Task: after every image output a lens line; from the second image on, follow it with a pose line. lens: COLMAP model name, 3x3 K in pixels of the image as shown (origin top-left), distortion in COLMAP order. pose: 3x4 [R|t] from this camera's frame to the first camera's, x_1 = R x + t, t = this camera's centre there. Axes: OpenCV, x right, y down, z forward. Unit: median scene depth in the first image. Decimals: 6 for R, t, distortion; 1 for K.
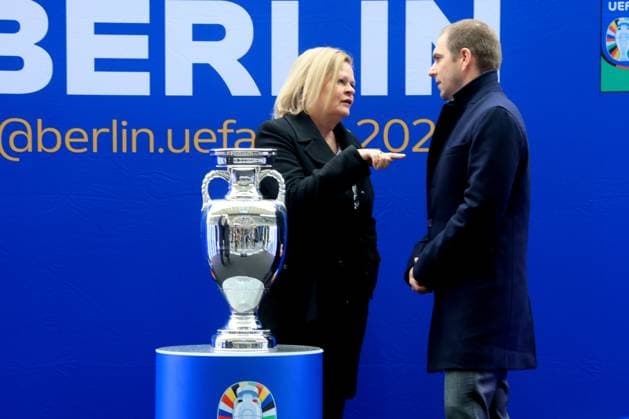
lens RADIAL K [[2763.7, 0, 307.0], [0, 2763.7, 173.1], [0, 0, 1]] dist [1.235257, 0.869298]
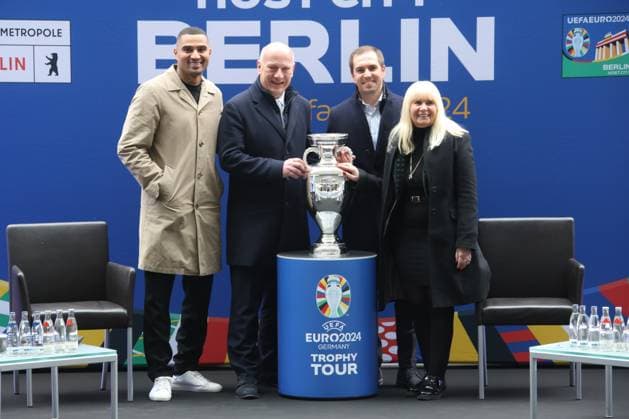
lens RADIAL K [[3307.2, 0, 216.4], [0, 3307.2, 209.0], [0, 0, 1]] dist [1.281310, 4.126434]
pose [[0.999264, -0.004731, -0.038058, -0.012160], [0.007136, 0.997968, 0.063313, -0.074600], [0.037682, -0.063538, 0.997268, -0.810220]]
